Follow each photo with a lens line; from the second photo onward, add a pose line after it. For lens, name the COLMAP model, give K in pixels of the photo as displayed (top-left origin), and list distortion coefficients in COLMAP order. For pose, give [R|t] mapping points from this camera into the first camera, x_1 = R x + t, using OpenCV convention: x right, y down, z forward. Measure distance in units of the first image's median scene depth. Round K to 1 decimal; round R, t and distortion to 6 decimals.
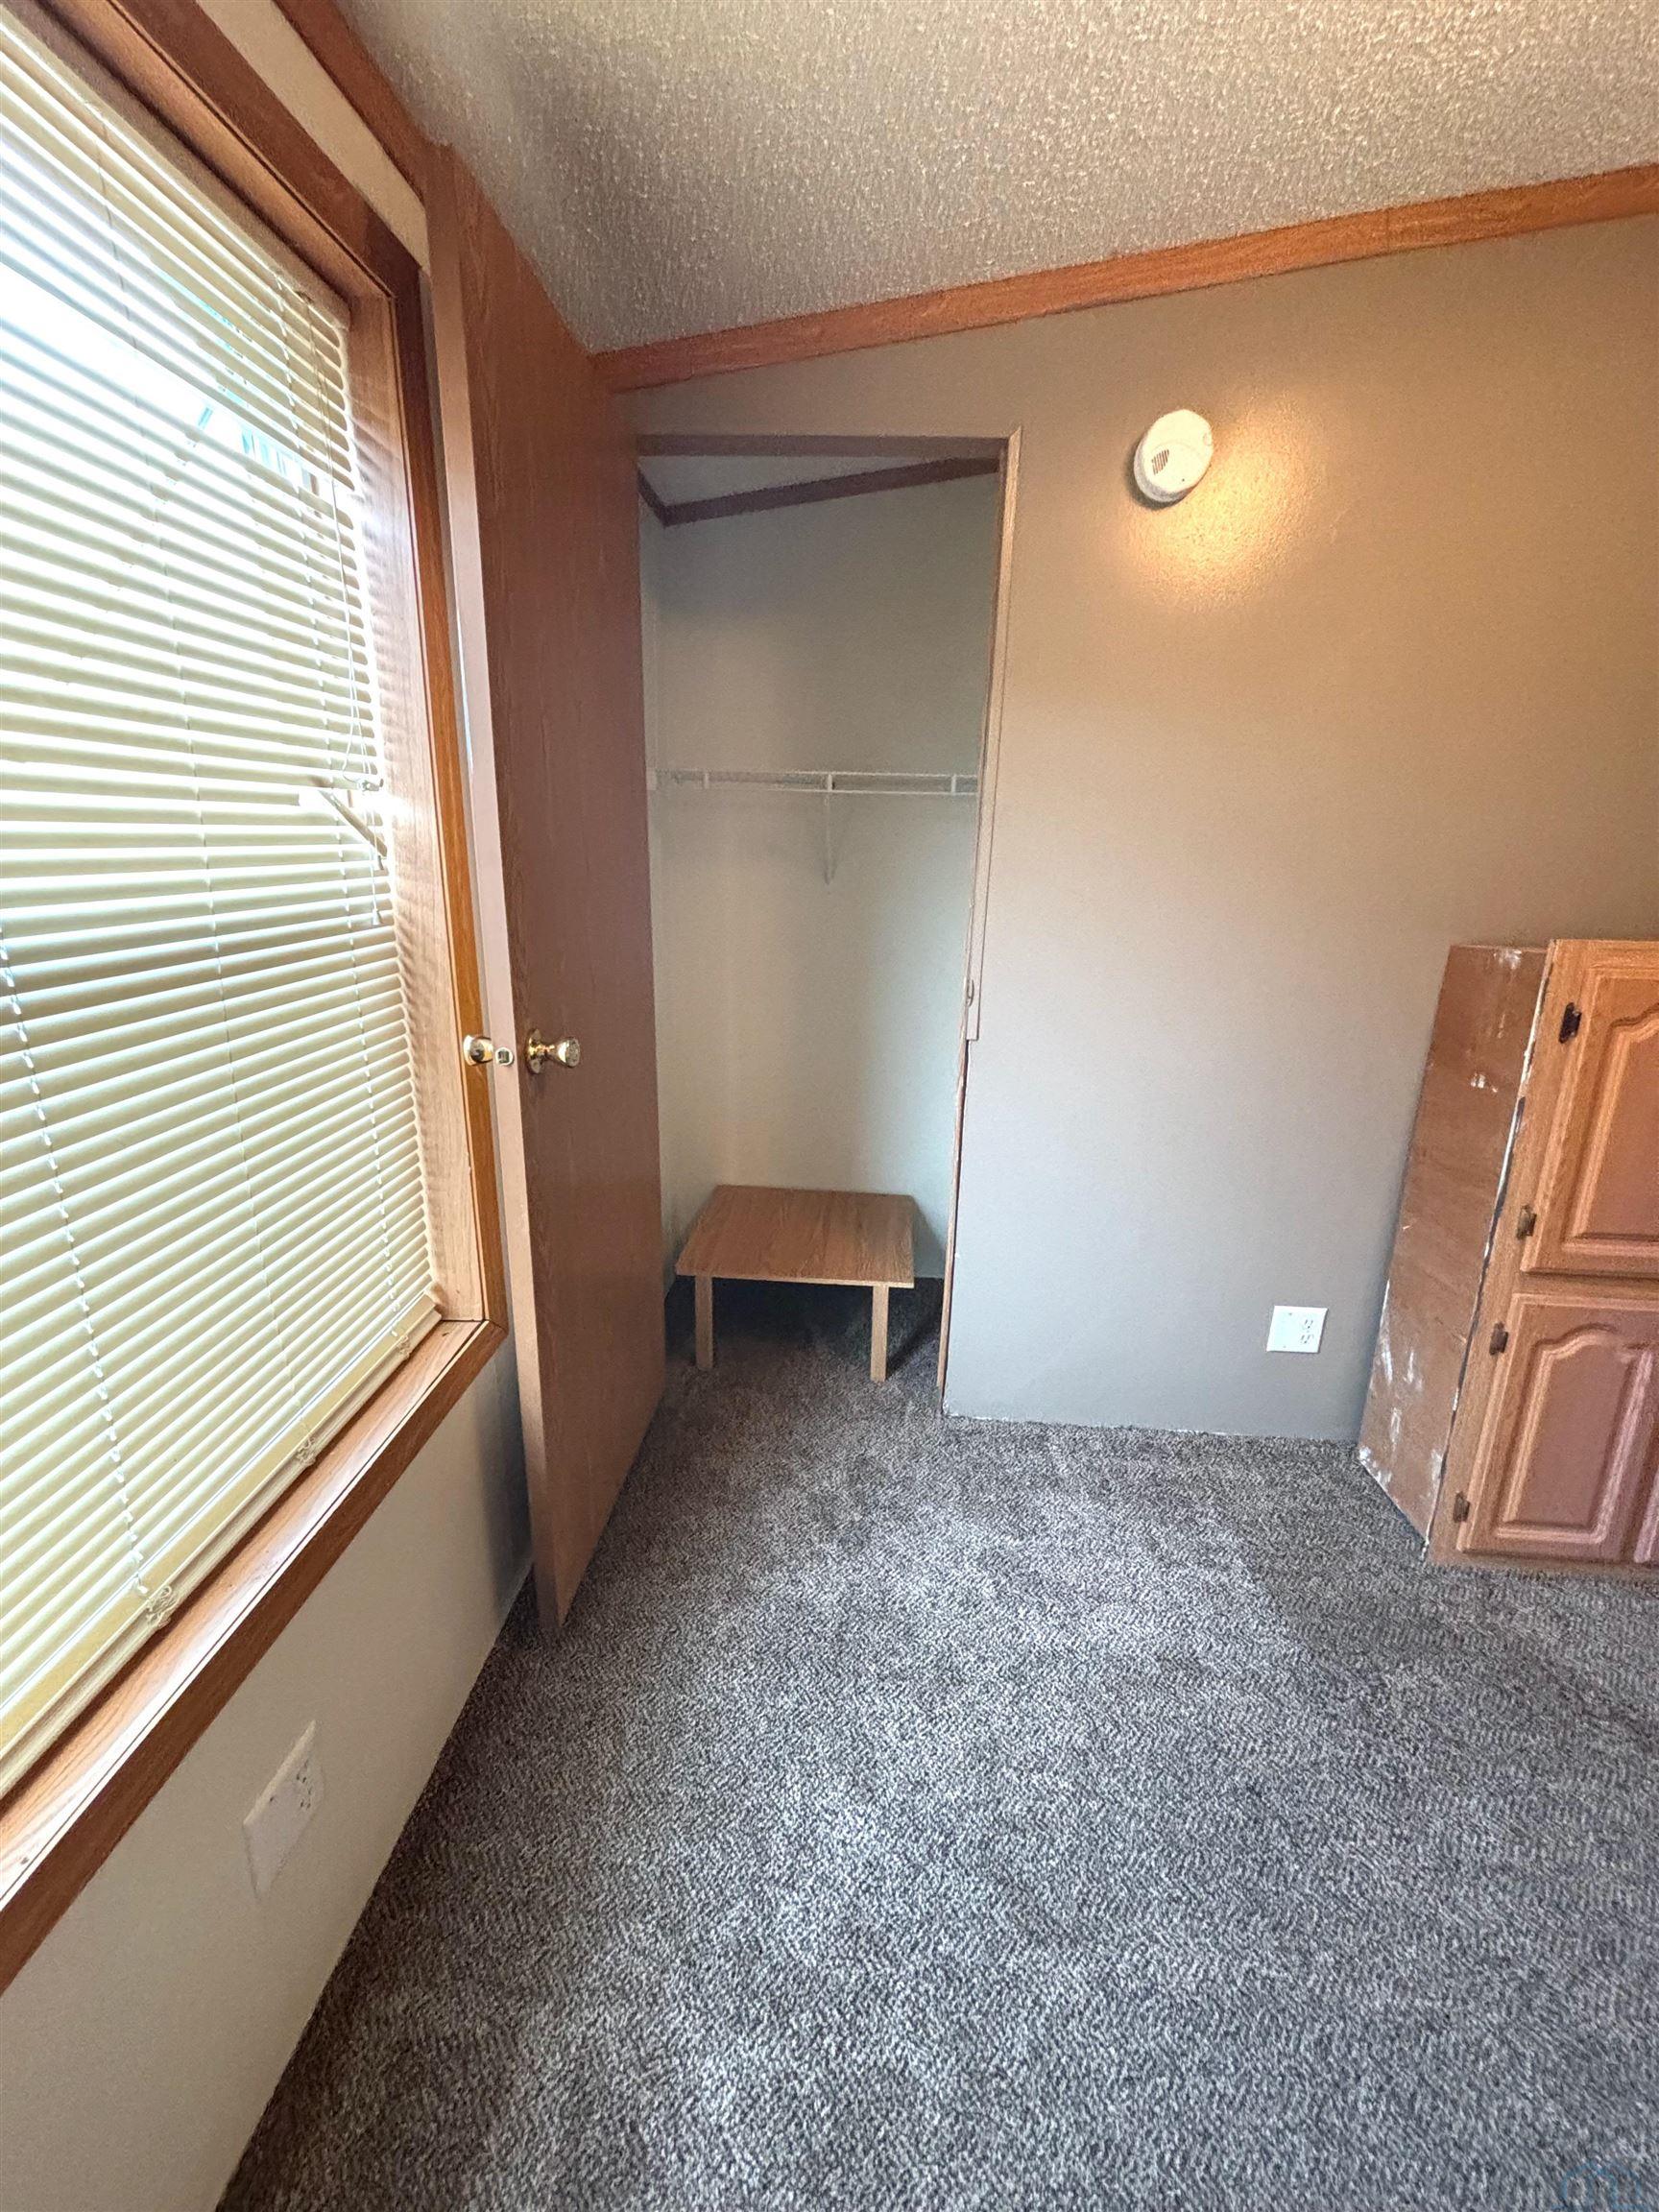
lens RADIAL K [[883.3, 0, 829.5], [0, 883.3, 1106.0], [0, 0, 1]] dist [0.001539, -0.000312]
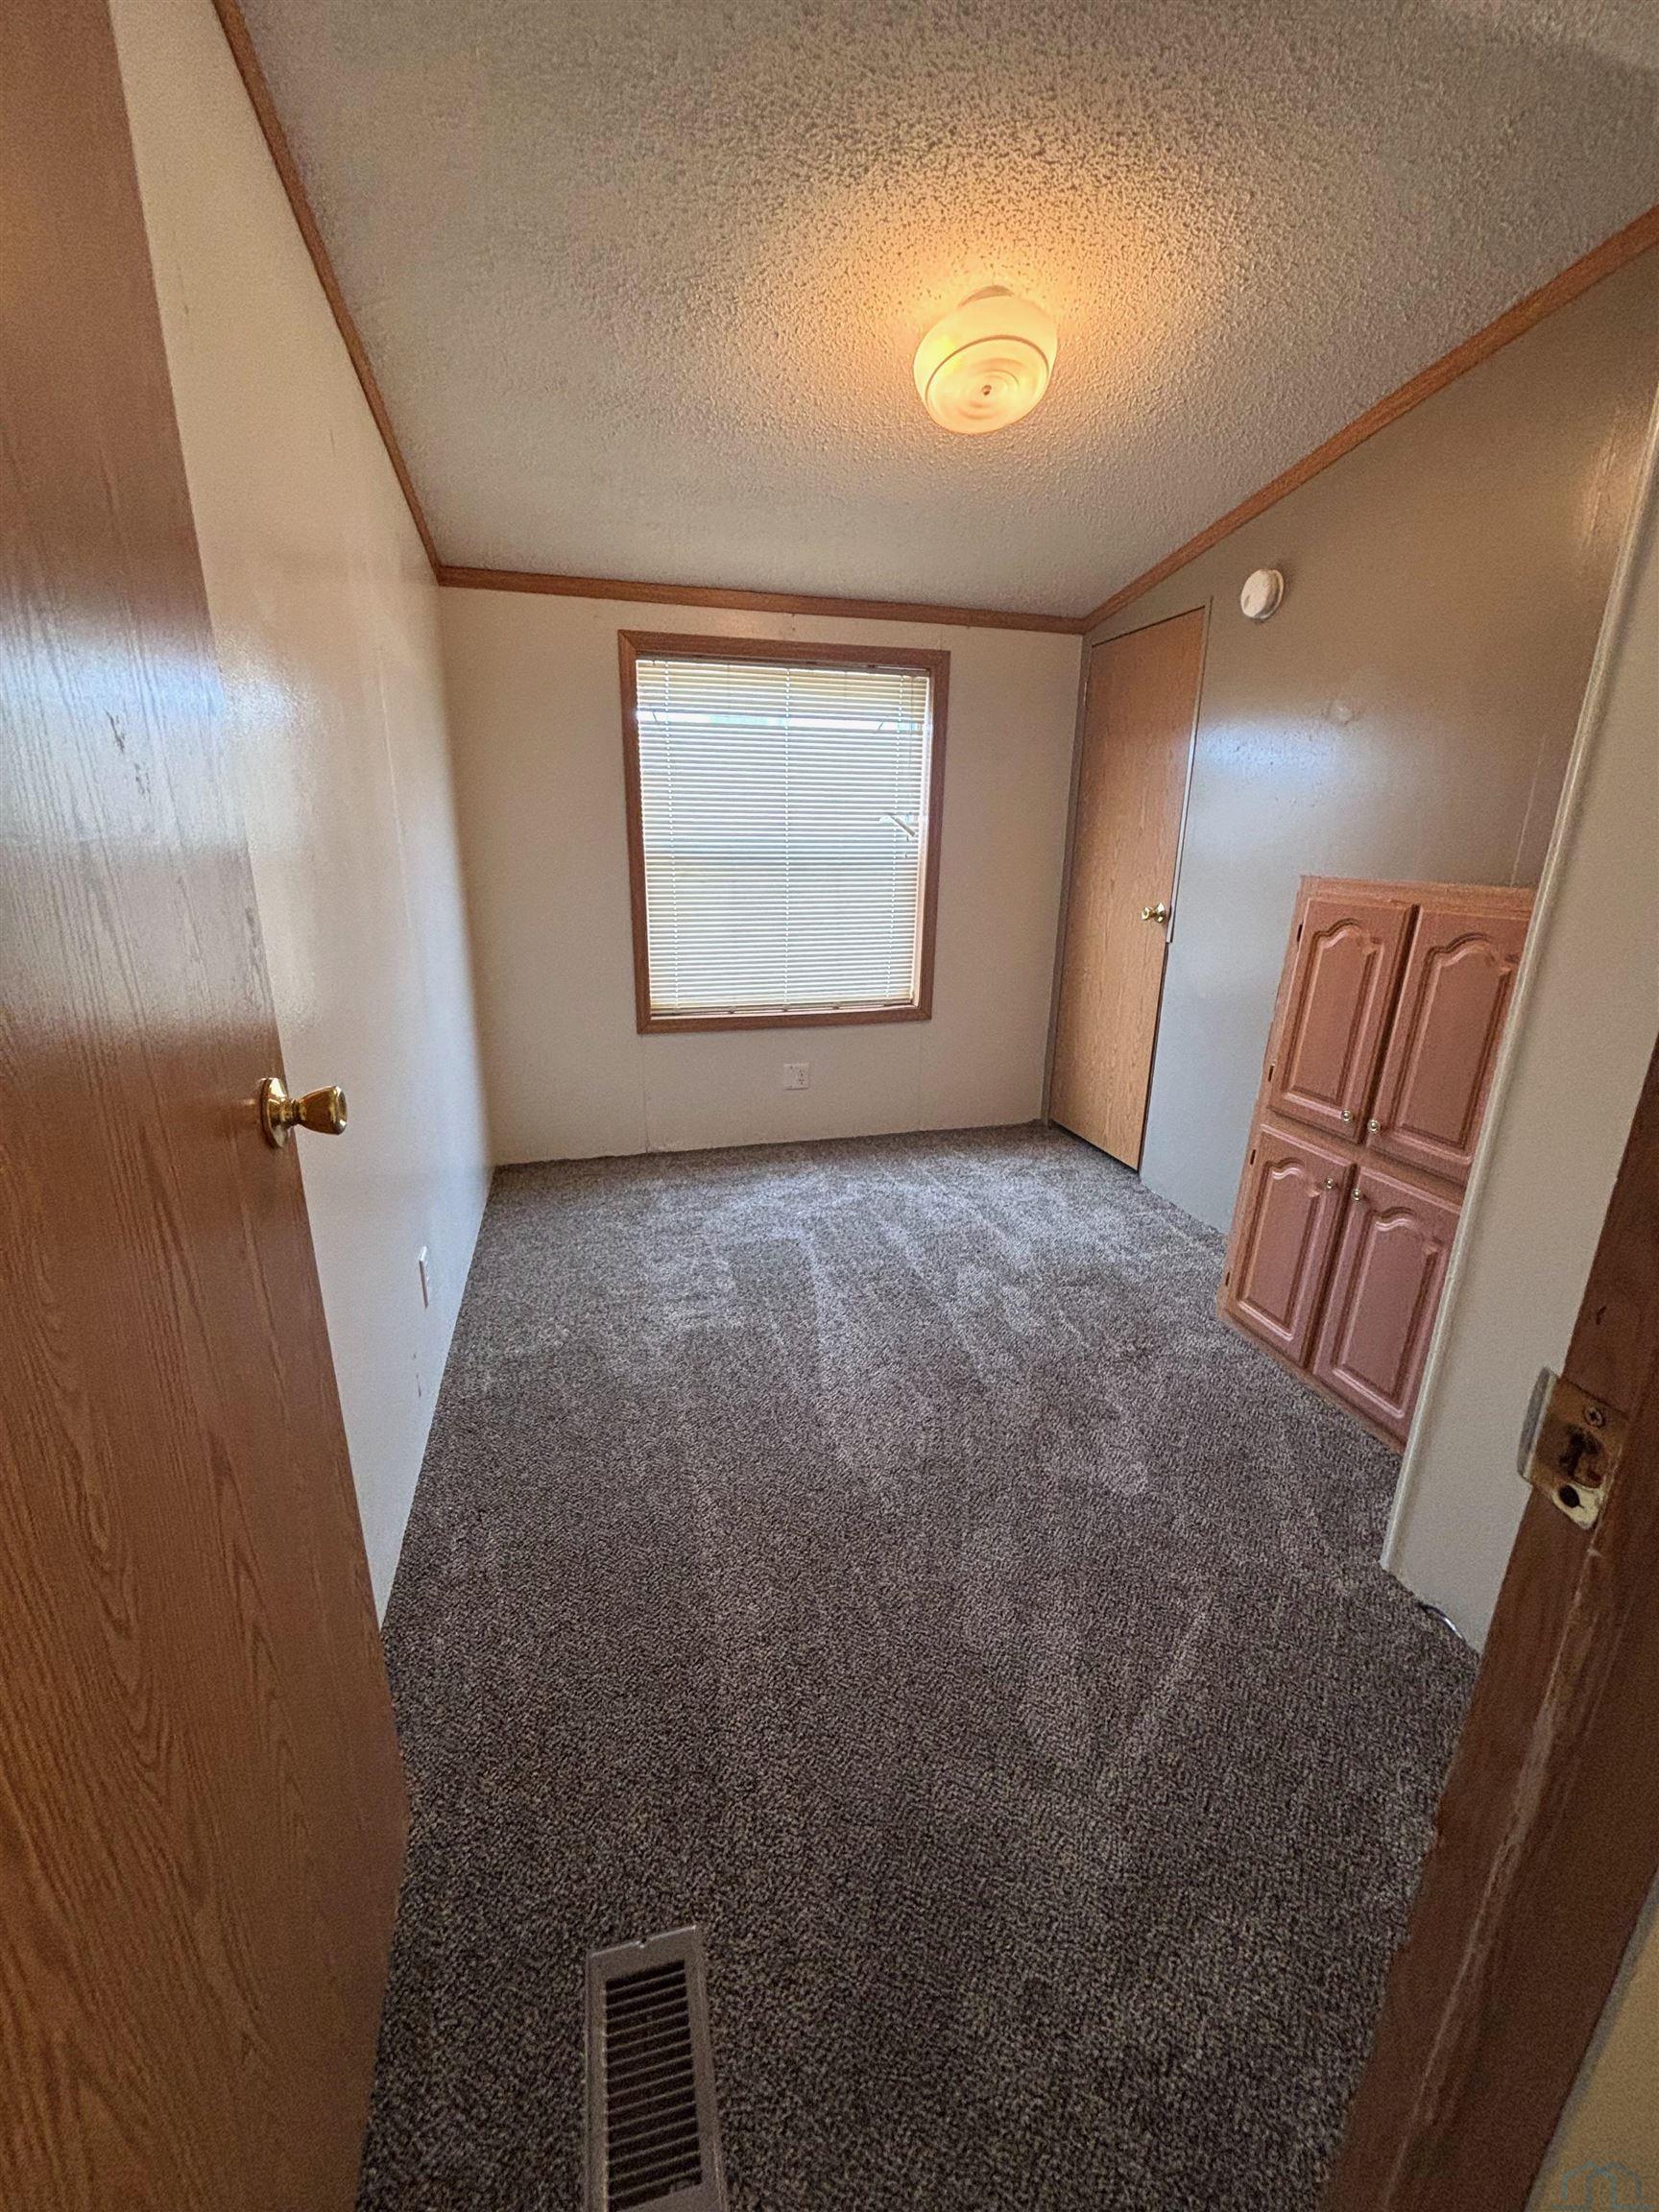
lens RADIAL K [[883.3, 0, 829.5], [0, 883.3, 1106.0], [0, 0, 1]] dist [0.001539, -0.000312]
pose [[0.317113, 0.252604, -0.914128, 1.753582], [-0.272759, 0.947444, 0.167189, 0.128881], [0.908318, 0.196319, 0.369347, -0.171293]]
